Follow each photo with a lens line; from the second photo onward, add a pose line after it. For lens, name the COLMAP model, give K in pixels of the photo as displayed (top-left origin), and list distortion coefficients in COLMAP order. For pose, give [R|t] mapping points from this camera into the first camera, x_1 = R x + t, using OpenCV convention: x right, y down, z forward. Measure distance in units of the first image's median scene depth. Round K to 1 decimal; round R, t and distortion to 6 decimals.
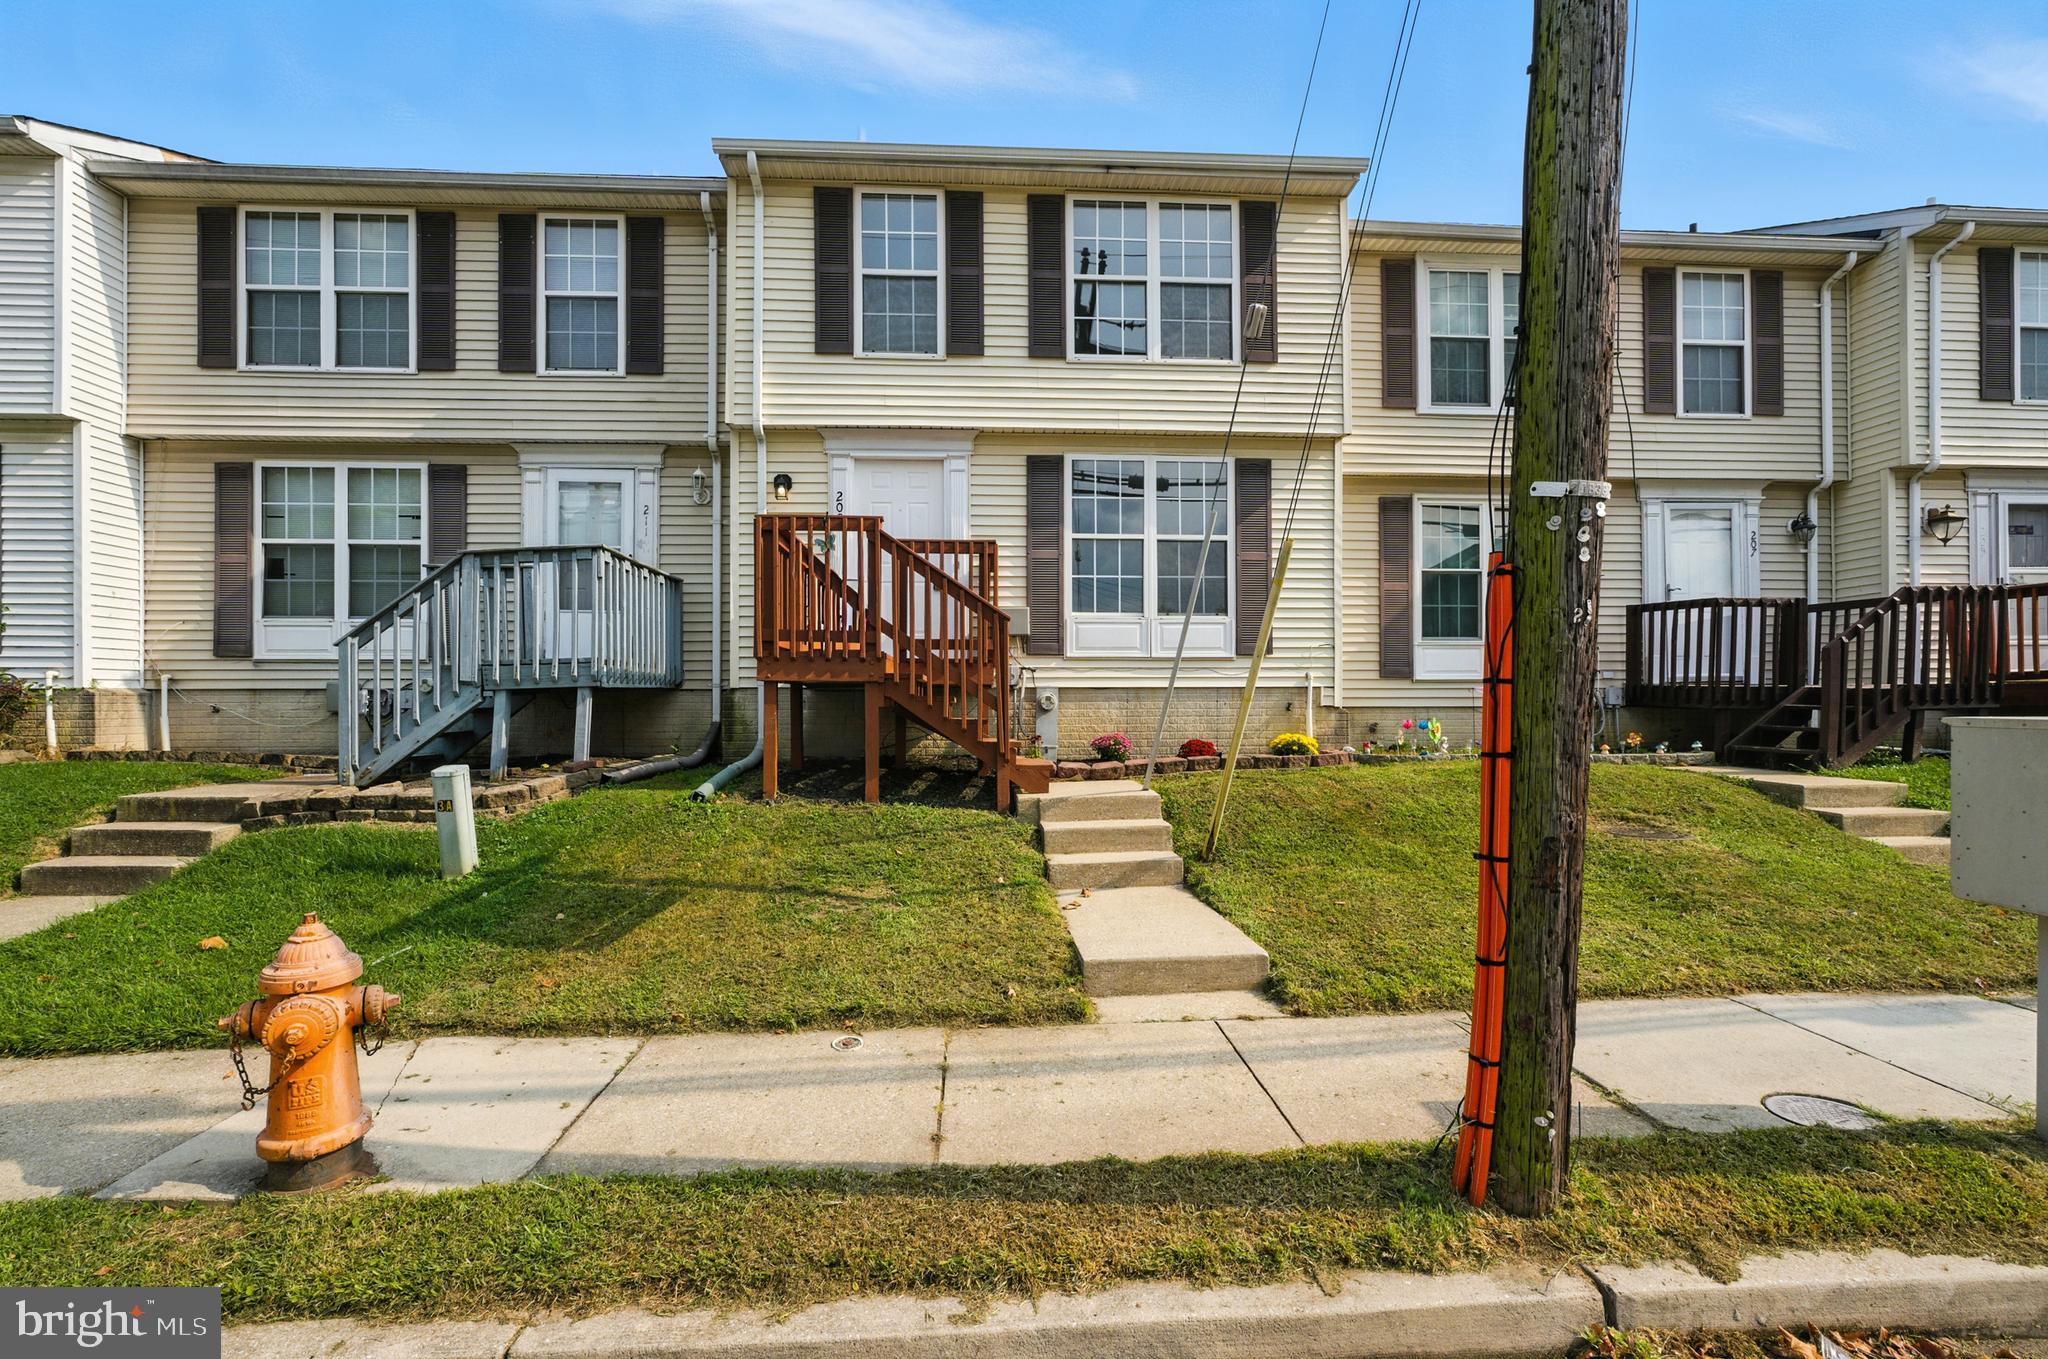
lens RADIAL K [[876.4, 0, 1015.3], [0, 876.4, 679.8], [0, 0, 1]] dist [-0.015454, 0.006512]
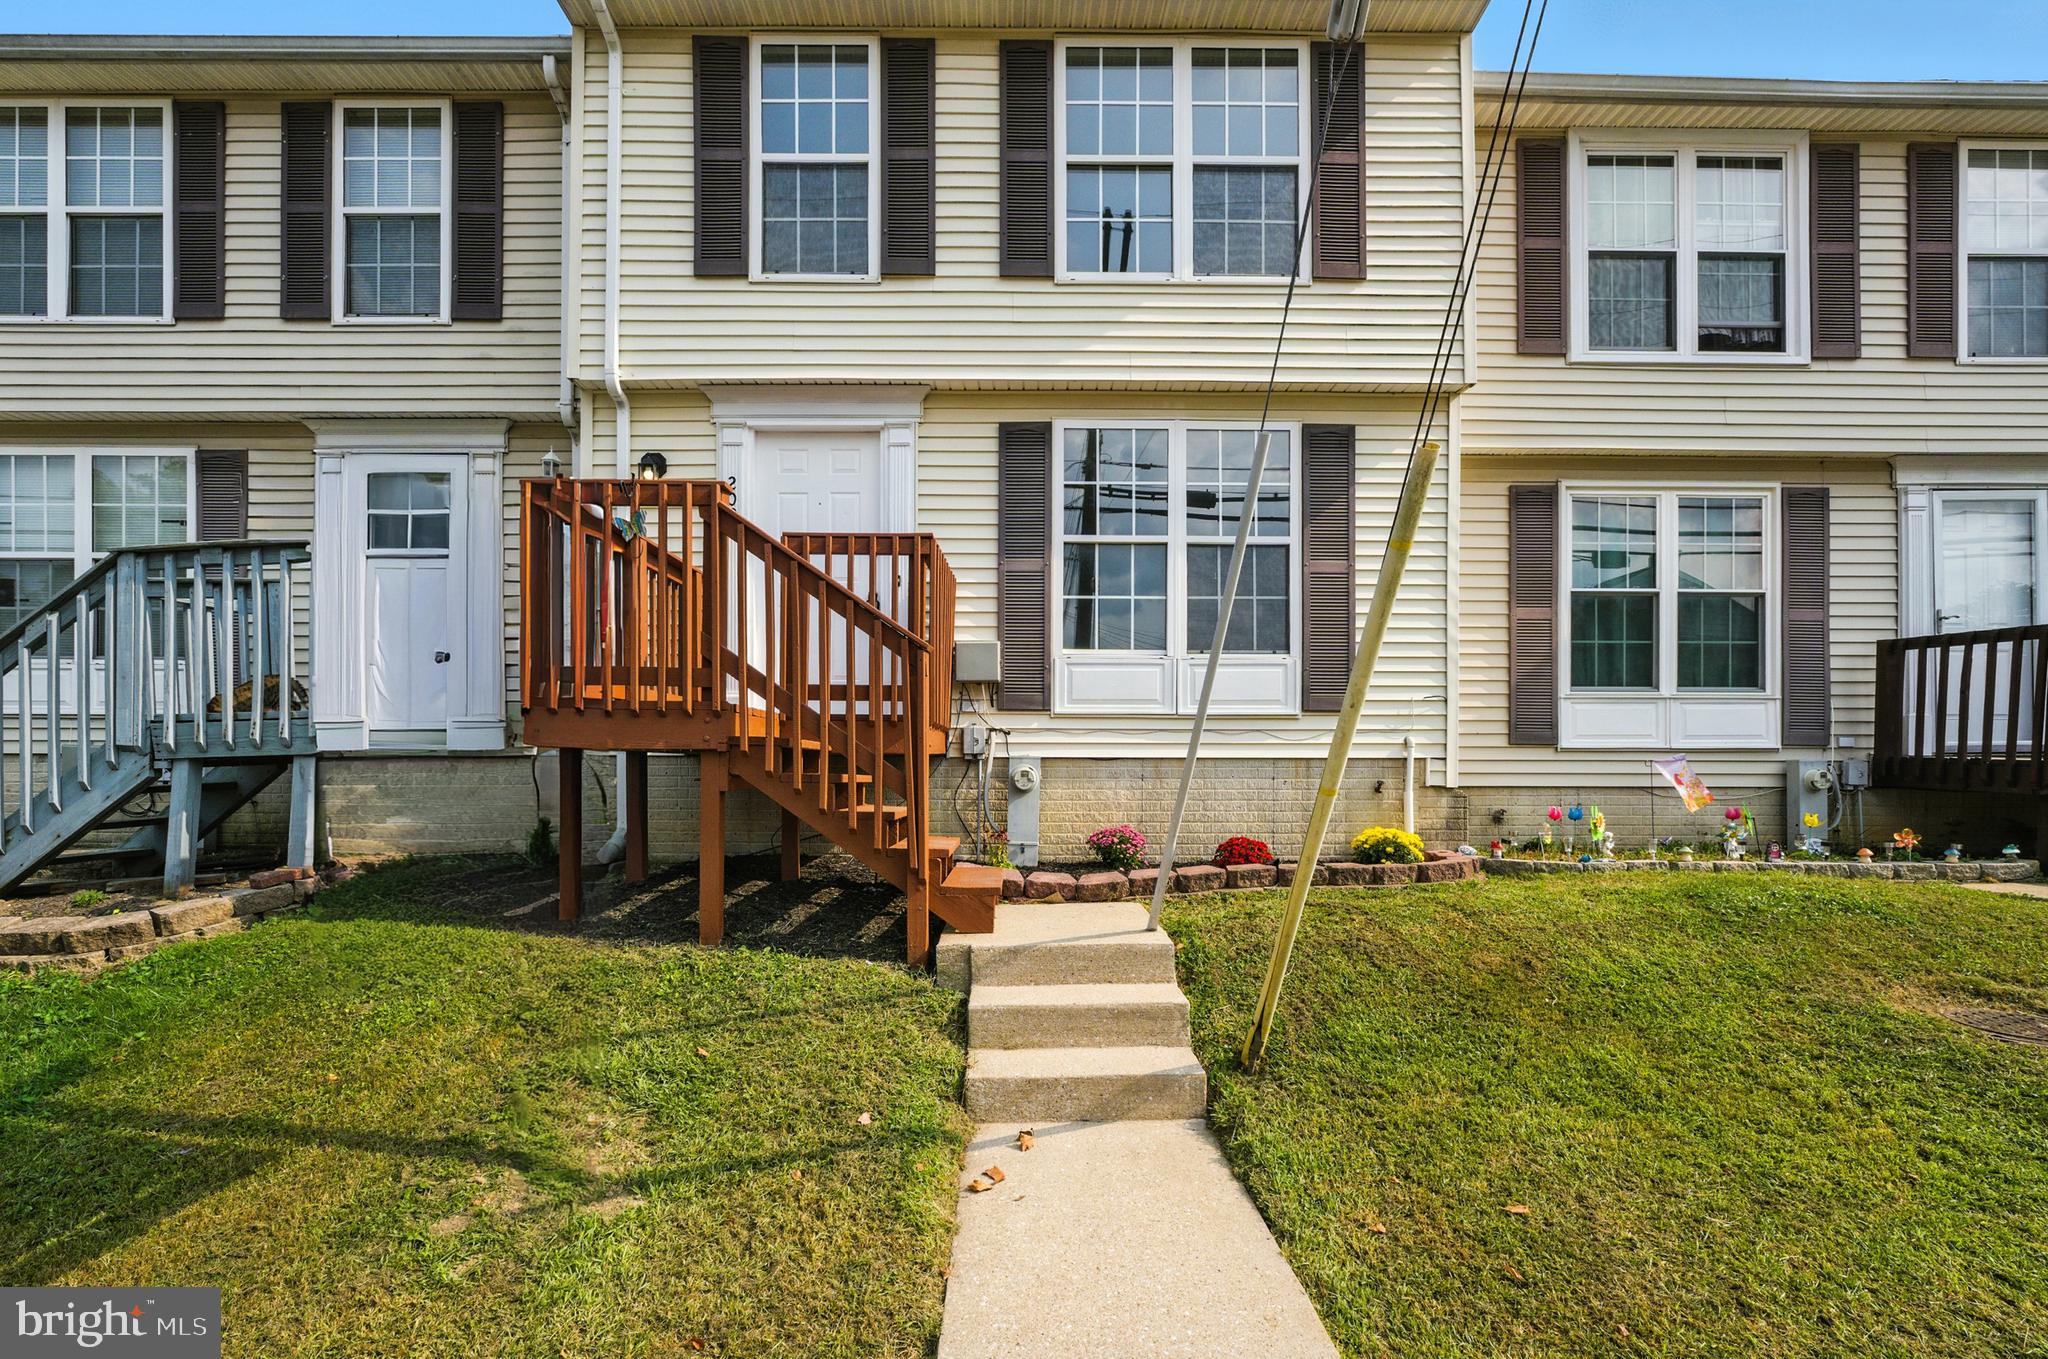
lens RADIAL K [[950.3, 0, 1023.7], [0, 950.3, 749.3], [0, 0, 1]] dist [-0.008723, 0.000816]
pose [[0.999404, 0.003992, -0.034291, 0.060066], [-0.003744, 0.999966, 0.007305, -0.003086], [0.034319, -0.007172, 0.999385, 0.247805]]
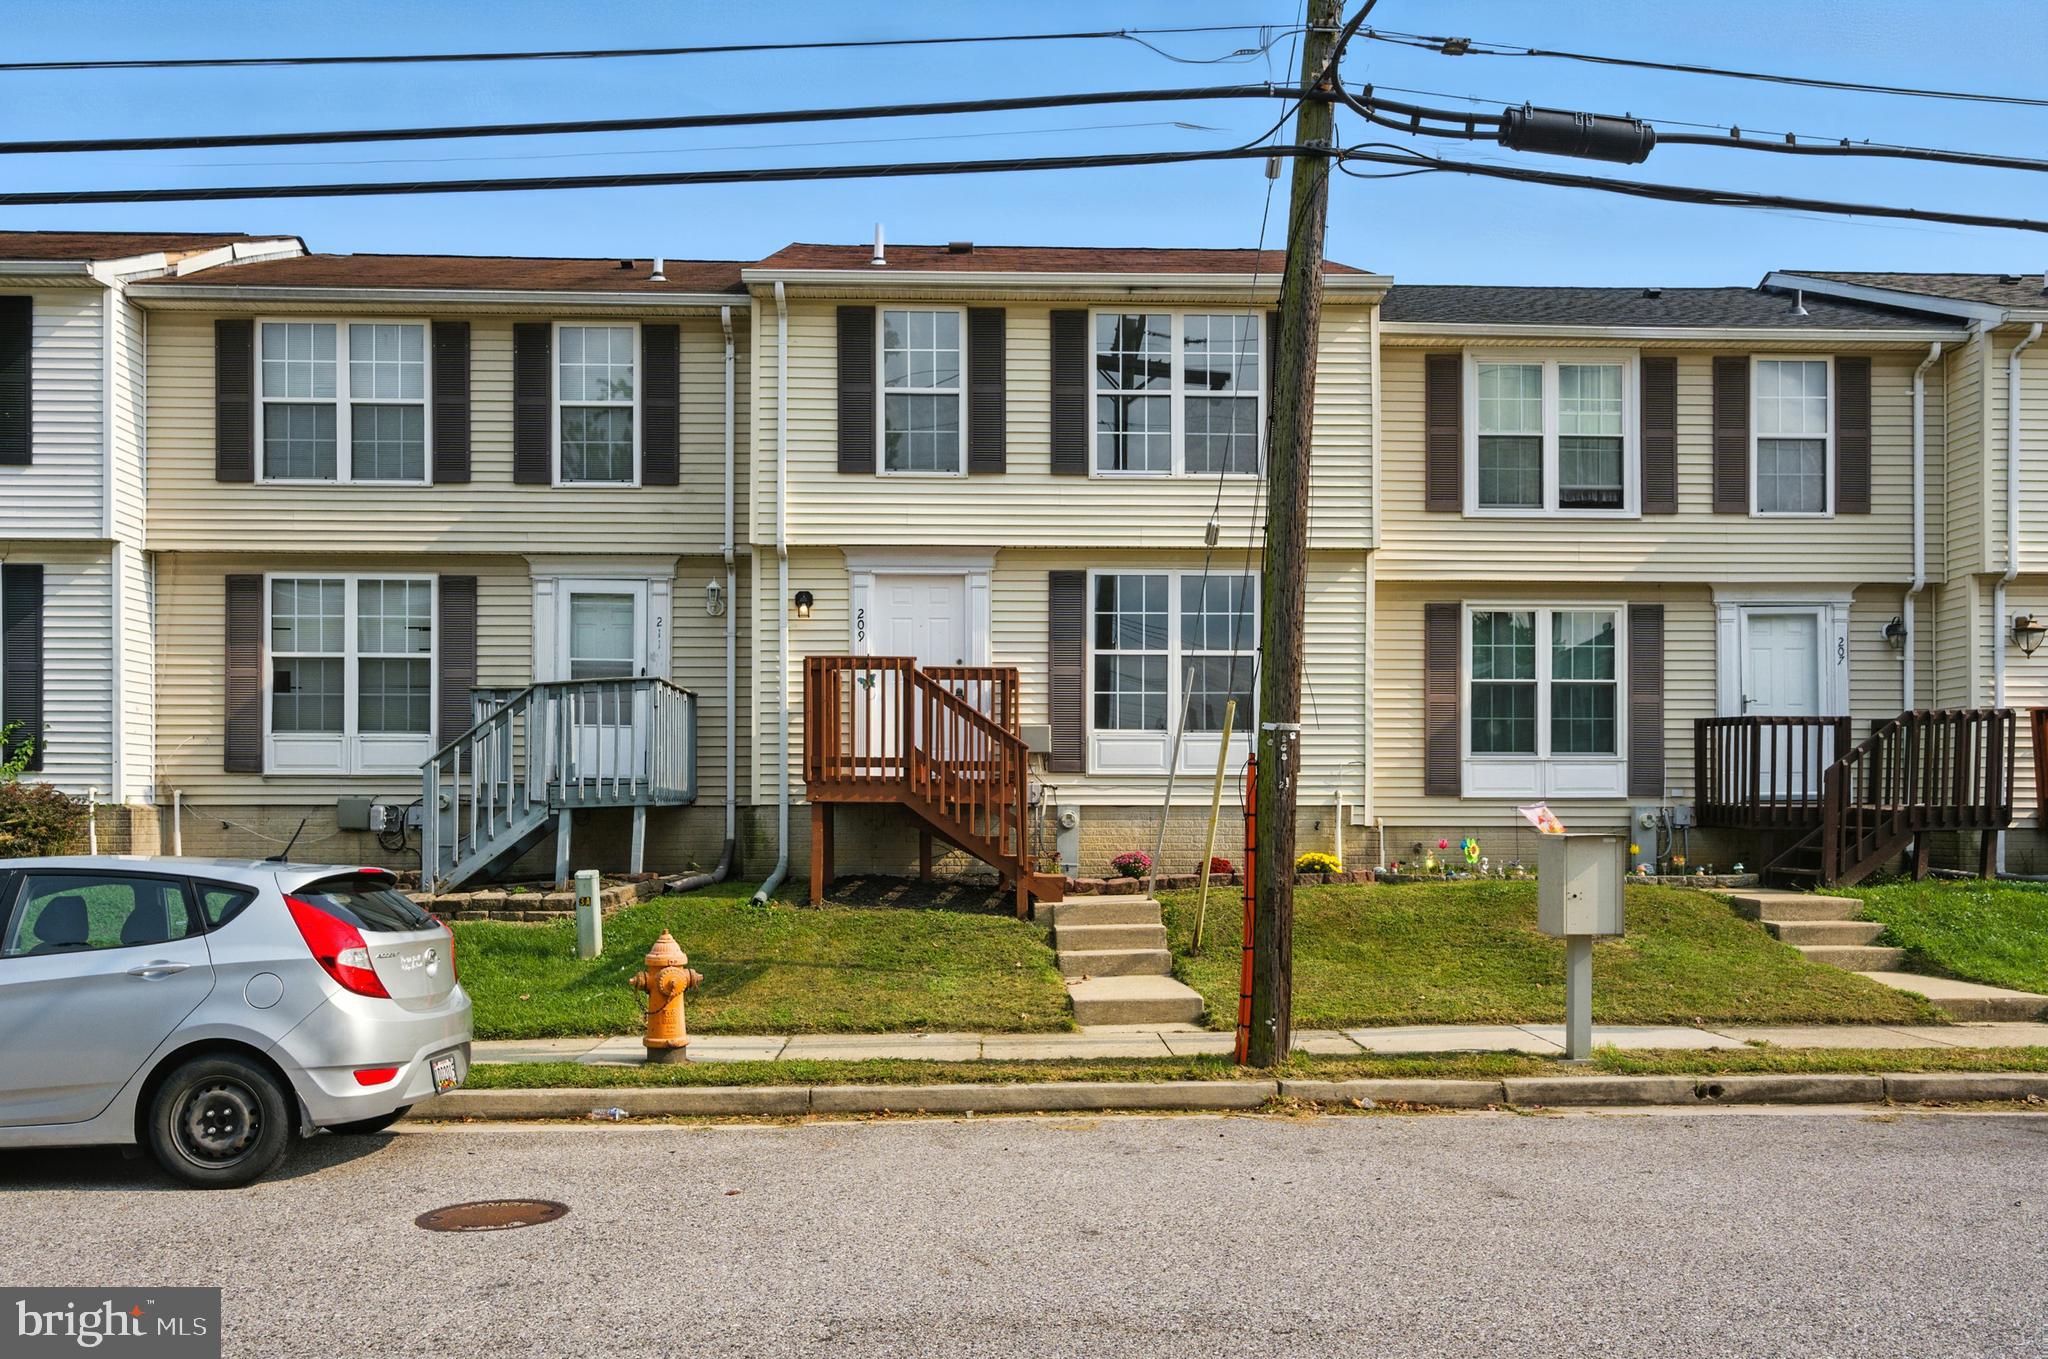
lens RADIAL K [[1399.1, 0, 953.9], [0, 1399.1, 772.0], [0, 0, 1]] dist [0.016456, 0.000014]
pose [[0.997363, 0.000549, -0.072579, 0.021131], [-0.000992, 0.999981, -0.006061, -0.019384], [0.072574, 0.006117, 0.997344, -0.587550]]
